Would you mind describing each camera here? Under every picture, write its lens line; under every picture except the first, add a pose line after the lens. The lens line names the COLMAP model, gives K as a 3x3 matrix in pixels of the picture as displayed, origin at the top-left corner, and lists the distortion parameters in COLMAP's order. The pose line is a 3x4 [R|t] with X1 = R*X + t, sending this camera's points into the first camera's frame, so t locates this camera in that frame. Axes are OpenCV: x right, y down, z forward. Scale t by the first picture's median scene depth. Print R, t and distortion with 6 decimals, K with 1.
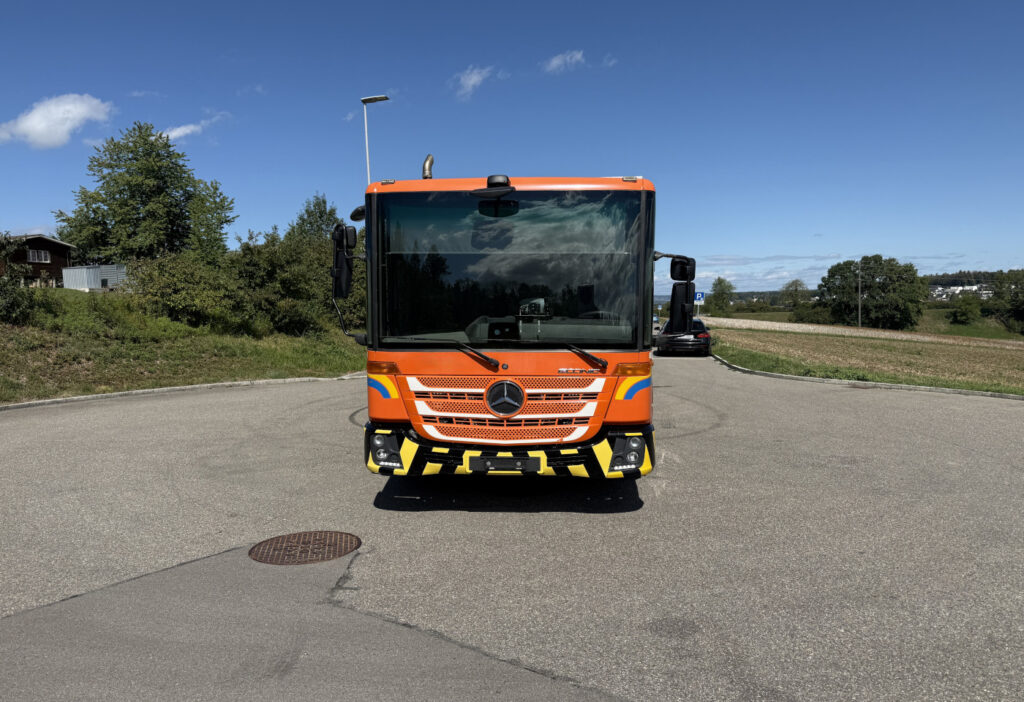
lens RADIAL K [[731.4, 0, 516.3], [0, 731.4, 363.0], [0, 0, 1]] dist [0.069274, -0.097125]
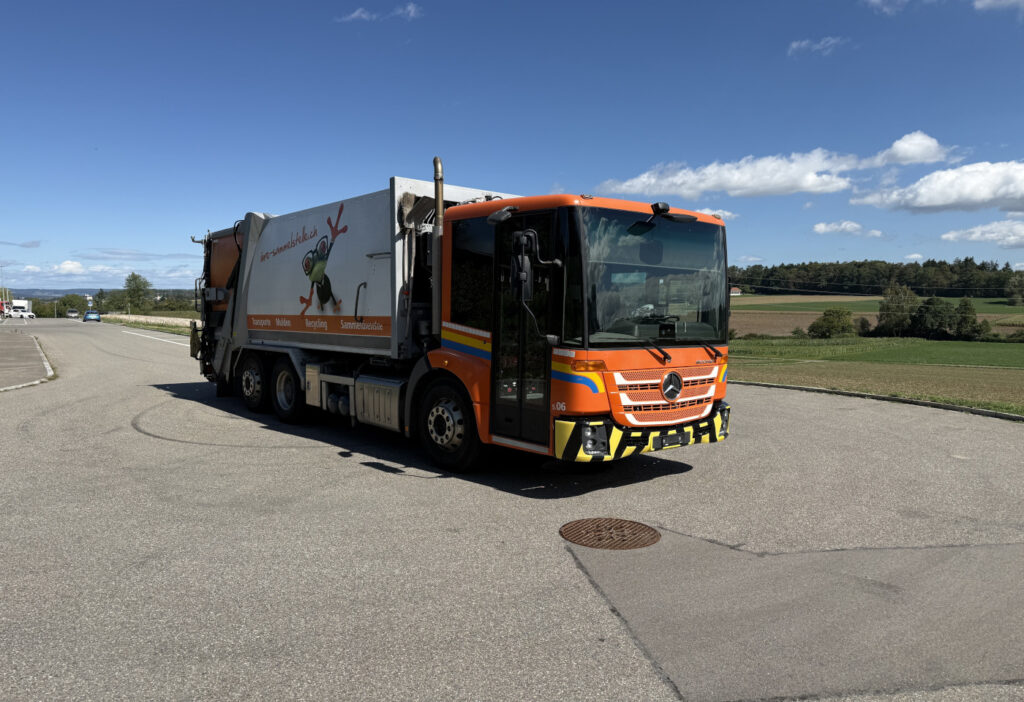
lens RADIAL K [[706.3, 0, 507.7], [0, 706.3, 382.4], [0, 0, 1]] dist [0.040484, -0.039881]
pose [[0.717880, -0.053459, 0.694111, -1.024667], [0.032148, 0.998529, 0.043656, -0.018517], [-0.695424, -0.009025, 0.718543, 0.339931]]
